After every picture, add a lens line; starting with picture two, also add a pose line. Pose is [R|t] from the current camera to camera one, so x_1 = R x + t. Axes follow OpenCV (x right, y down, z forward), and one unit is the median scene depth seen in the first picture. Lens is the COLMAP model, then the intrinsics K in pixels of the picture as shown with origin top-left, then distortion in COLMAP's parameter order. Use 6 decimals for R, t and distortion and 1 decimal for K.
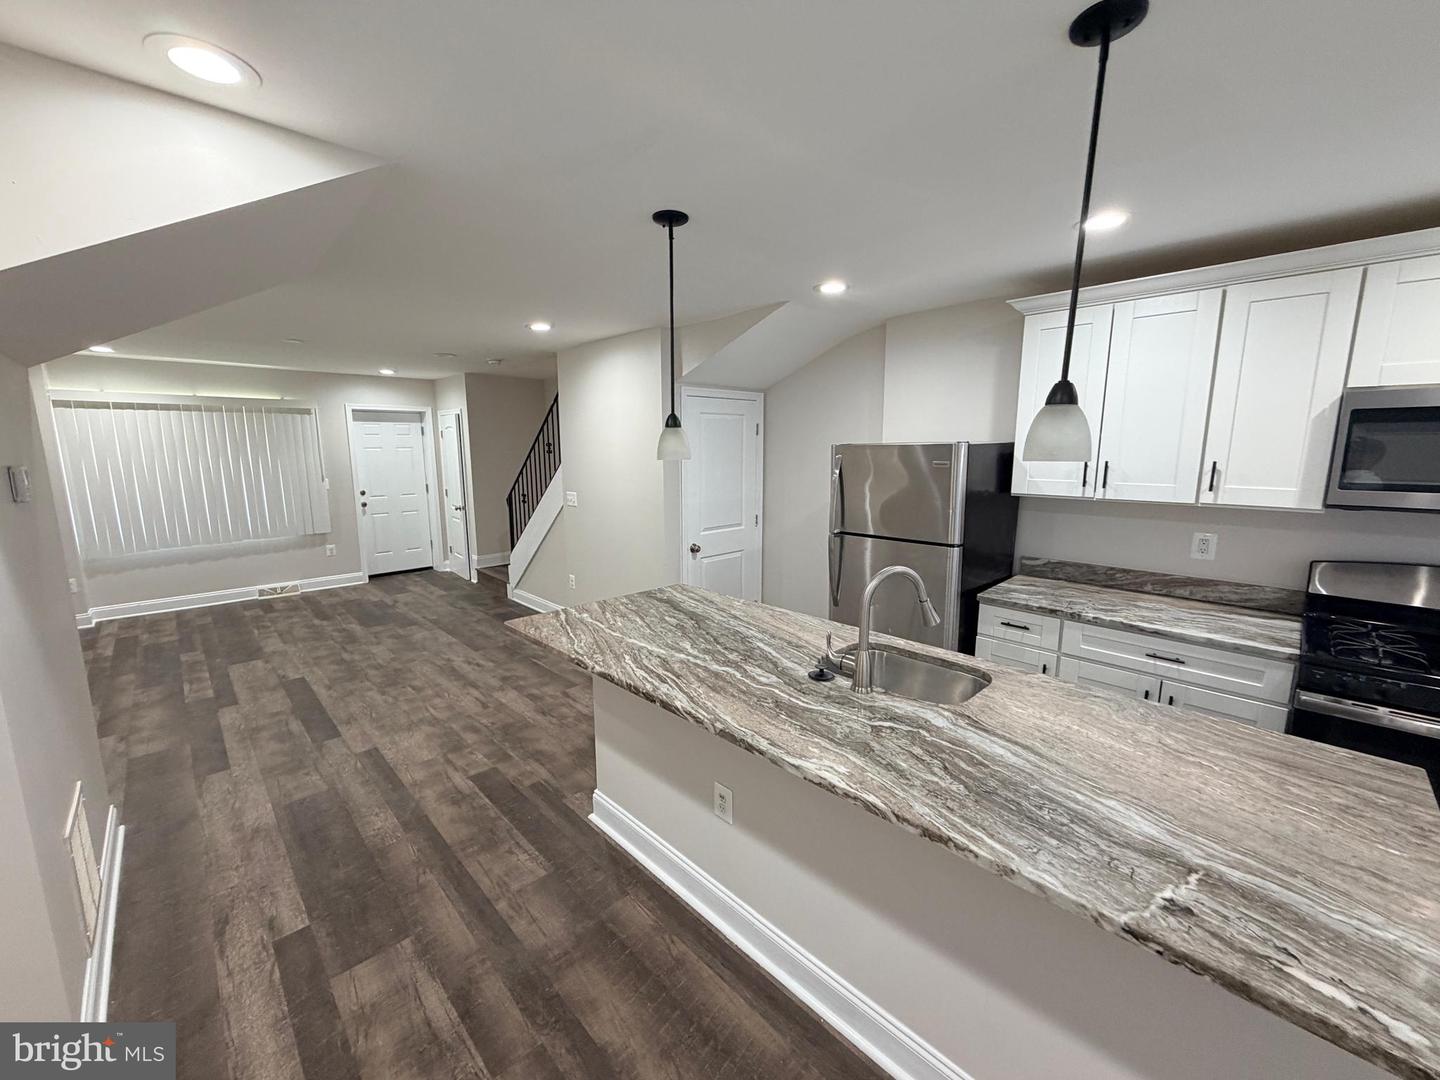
lens RADIAL K [[579.0, 0, 715.6], [0, 579.0, 542.7], [0, 0, 1]] dist [0.000838, 0.000102]
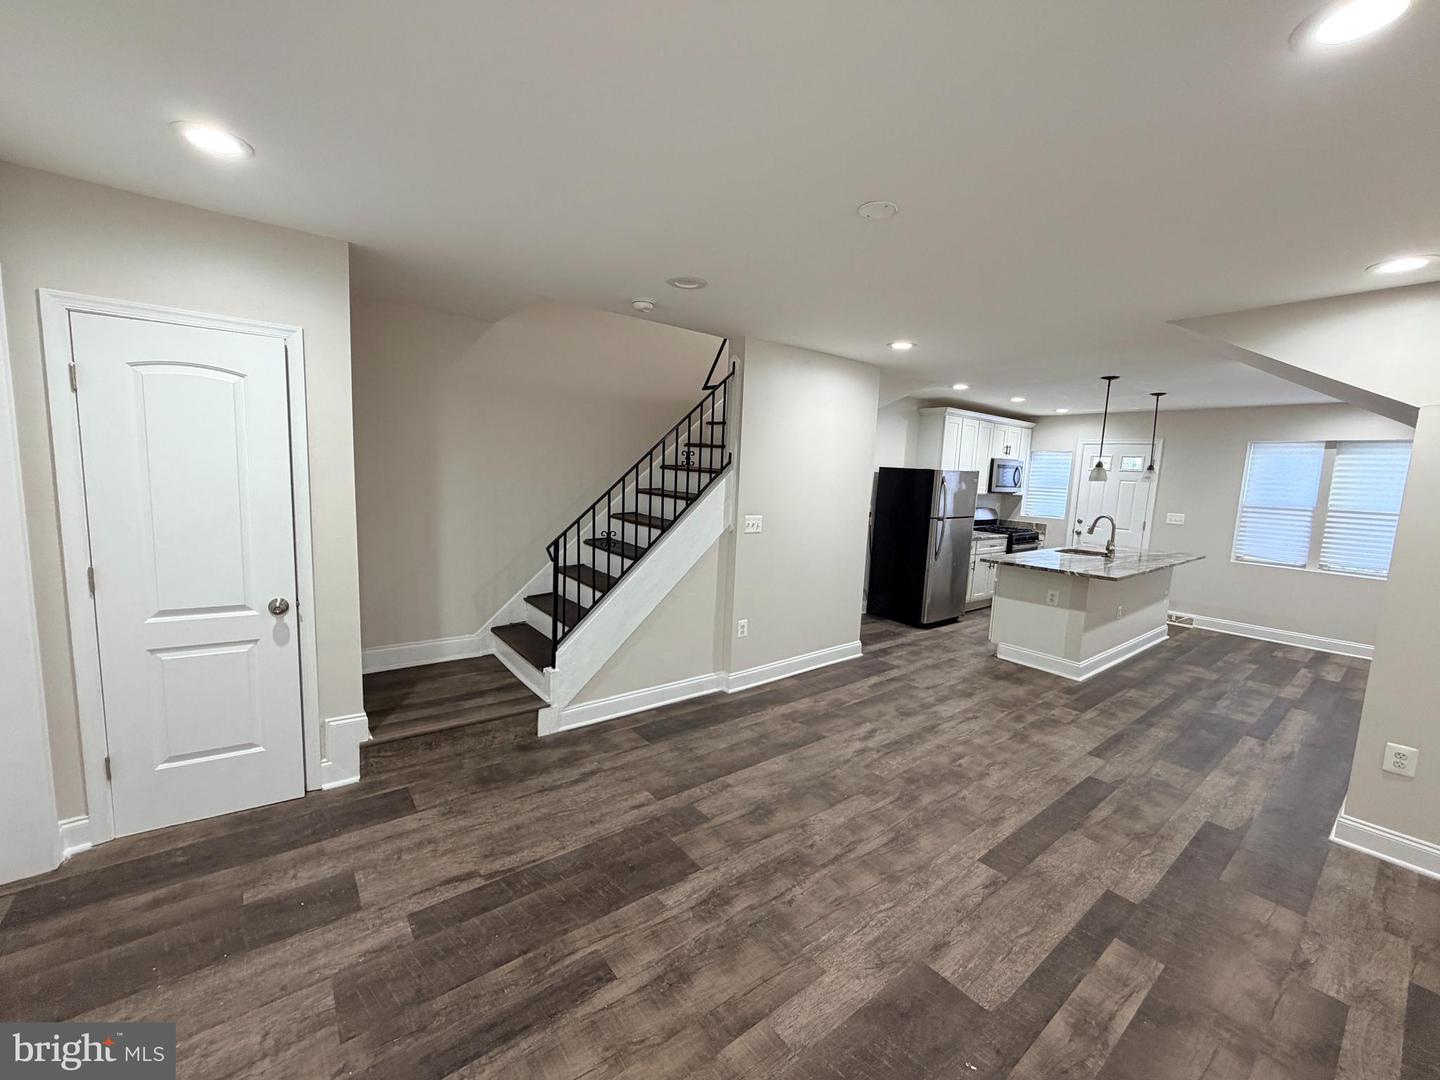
lens RADIAL K [[579.0, 0, 716.2], [0, 579.0, 536.7], [0, 0, 1]] dist [0.000838, 0.000102]
pose [[0.095441, -0.109738, 0.989368, -1.486099], [0.123914, 0.987484, 0.097576, -0.202474], [-0.987692, 0.113284, 0.107844, 1.357769]]
